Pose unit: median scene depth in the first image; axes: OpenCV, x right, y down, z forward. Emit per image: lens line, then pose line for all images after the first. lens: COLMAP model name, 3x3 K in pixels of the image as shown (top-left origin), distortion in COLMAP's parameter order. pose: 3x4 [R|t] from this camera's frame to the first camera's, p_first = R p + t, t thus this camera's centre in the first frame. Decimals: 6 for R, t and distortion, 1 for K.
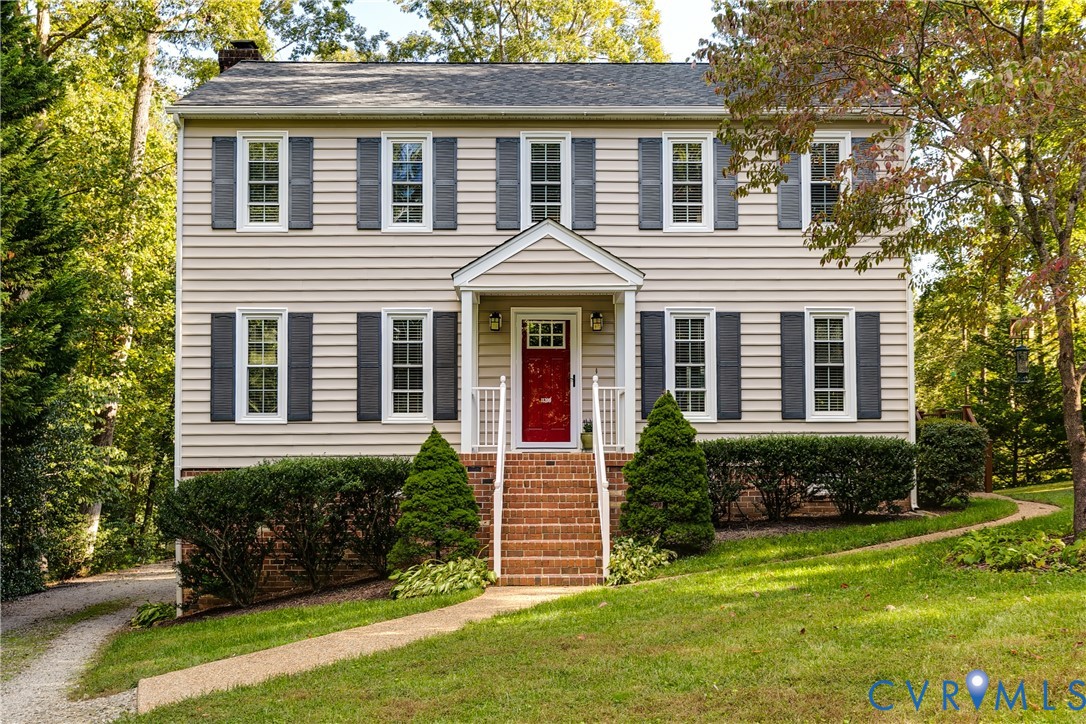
lens RADIAL K [[1009.9, 0, 543.6], [0, 1009.9, 369.8], [0, 0, 1]] dist [-0.000642, 0.000000]
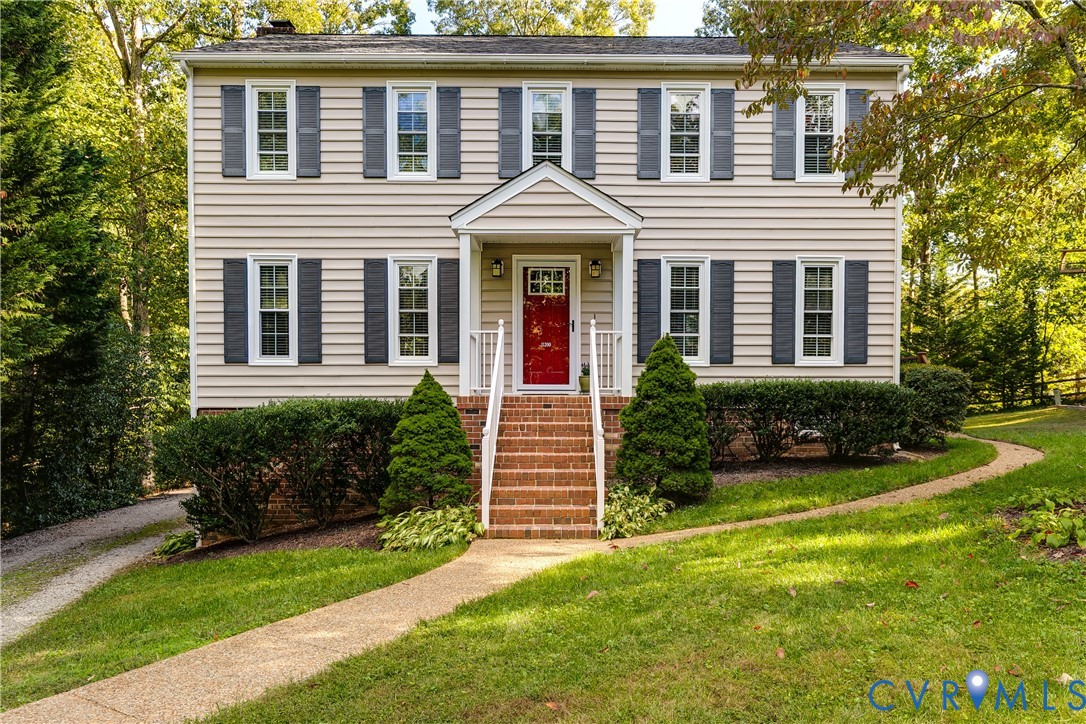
lens RADIAL K [[820.1, 0, 550.7], [0, 820.1, 384.0], [0, 0, 1]] dist [-0.003314, 0.001236]
pose [[0.999974, 0.004794, -0.005380, 0.012030], [-0.004379, 0.997201, 0.074642, 0.007681], [0.005723, -0.074617, 0.997196, 0.153547]]
